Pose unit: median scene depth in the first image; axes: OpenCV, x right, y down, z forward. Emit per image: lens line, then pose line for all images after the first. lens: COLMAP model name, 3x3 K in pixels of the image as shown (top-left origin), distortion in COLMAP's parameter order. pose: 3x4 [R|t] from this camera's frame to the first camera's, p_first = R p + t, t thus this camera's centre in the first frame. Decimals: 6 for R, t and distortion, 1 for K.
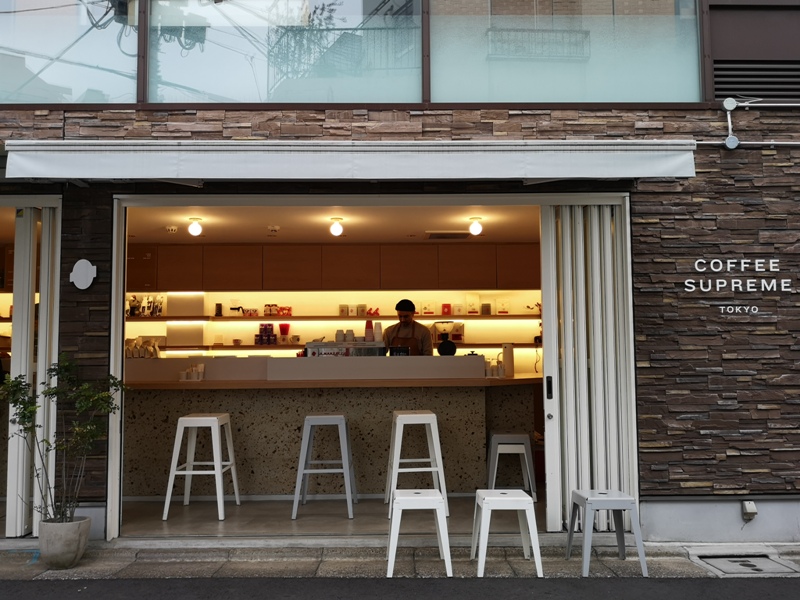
lens RADIAL K [[621.7, 0, 397.4], [0, 621.7, 305.1], [0, 0, 1]] dist [0.035702, -0.060089]
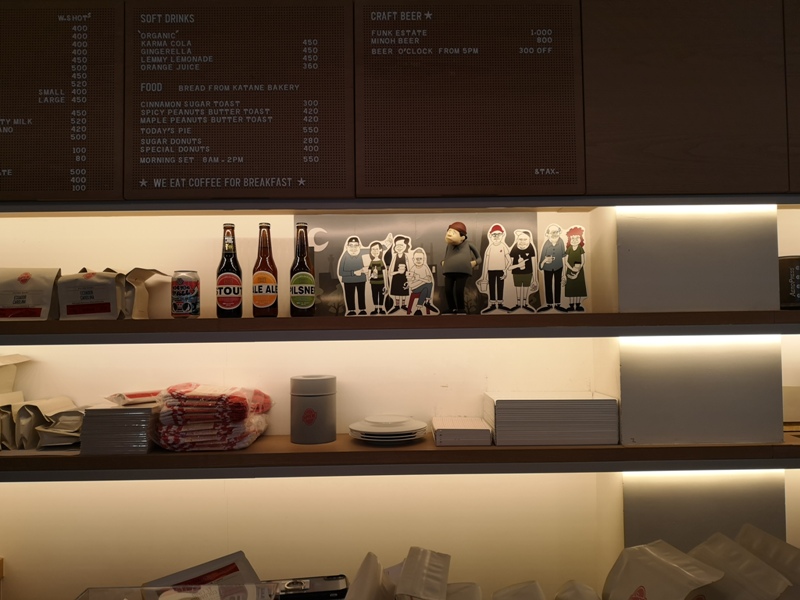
lens RADIAL K [[621.7, 0, 398.7], [0, 621.7, 300.5], [0, 0, 1]] dist [0.035702, -0.060089]
pose [[0.999945, -0.006548, -0.008249, -0.514716], [0.006775, 0.999590, 0.027807, 0.007641], [0.008064, -0.027862, 0.999579, 0.892326]]
